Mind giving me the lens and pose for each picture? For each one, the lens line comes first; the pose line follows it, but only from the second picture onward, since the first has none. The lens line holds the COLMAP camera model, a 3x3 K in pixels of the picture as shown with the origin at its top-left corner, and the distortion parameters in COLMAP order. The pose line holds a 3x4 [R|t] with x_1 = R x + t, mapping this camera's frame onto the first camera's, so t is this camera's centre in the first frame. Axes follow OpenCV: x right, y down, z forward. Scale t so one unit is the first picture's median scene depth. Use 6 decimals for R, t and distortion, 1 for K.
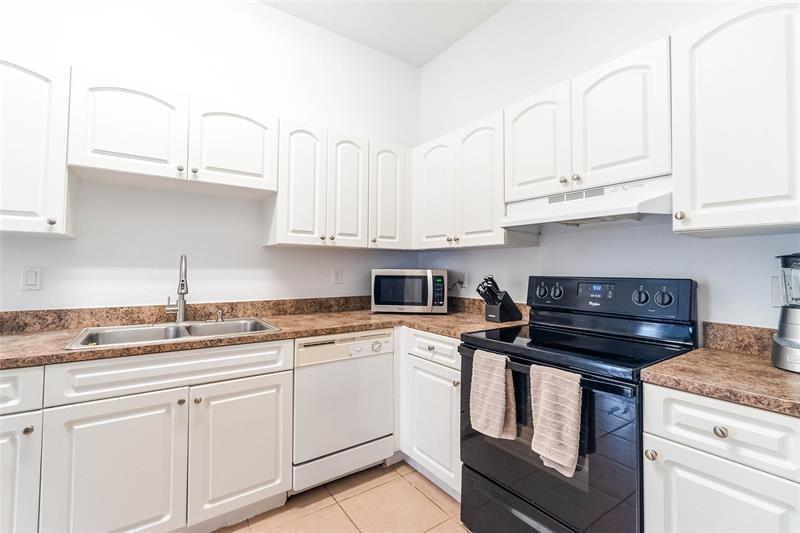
lens RADIAL K [[351.4, 0, 395.8], [0, 351.4, 258.0], [0, 0, 1]] dist [-0.002563, -0.000098]
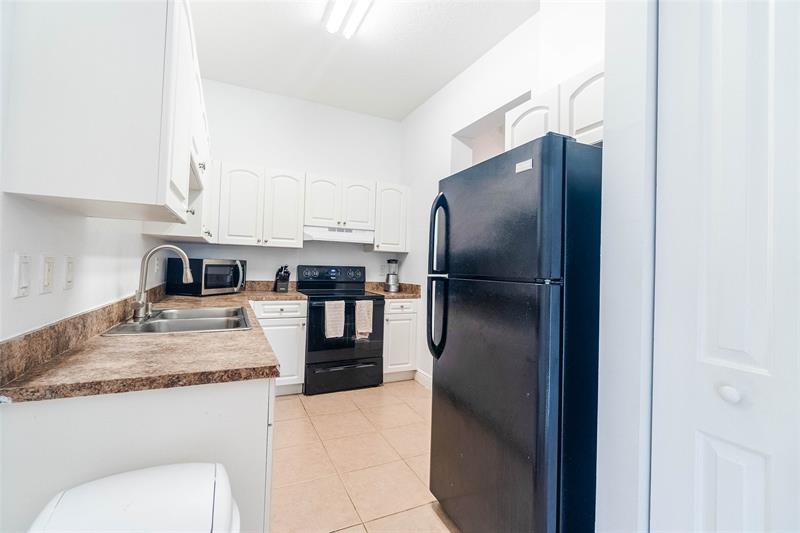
lens RADIAL K [[352.8, 0, 397.3], [0, 352.8, 263.2], [0, 0, 1]] dist [-0.000372, -0.000041]
pose [[0.169824, 0.003173, 0.985469, -1.632091], [-0.058713, 0.998251, 0.006903, -0.001819], [-0.983724, -0.059032, 0.169713, 0.237922]]
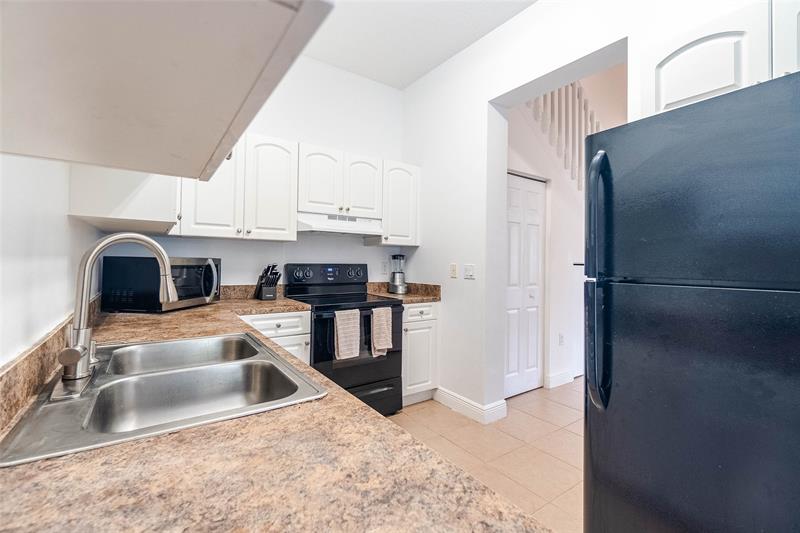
lens RADIAL K [[351.4, 0, 395.8], [0, 351.4, 258.0], [0, 0, 1]] dist [-0.002563, -0.000098]
pose [[0.008458, 0.000324, 0.999964, -1.244655], [-0.045897, 0.998946, 0.000064, 0.011422], [-0.998910, -0.045896, 0.008464, 0.690367]]
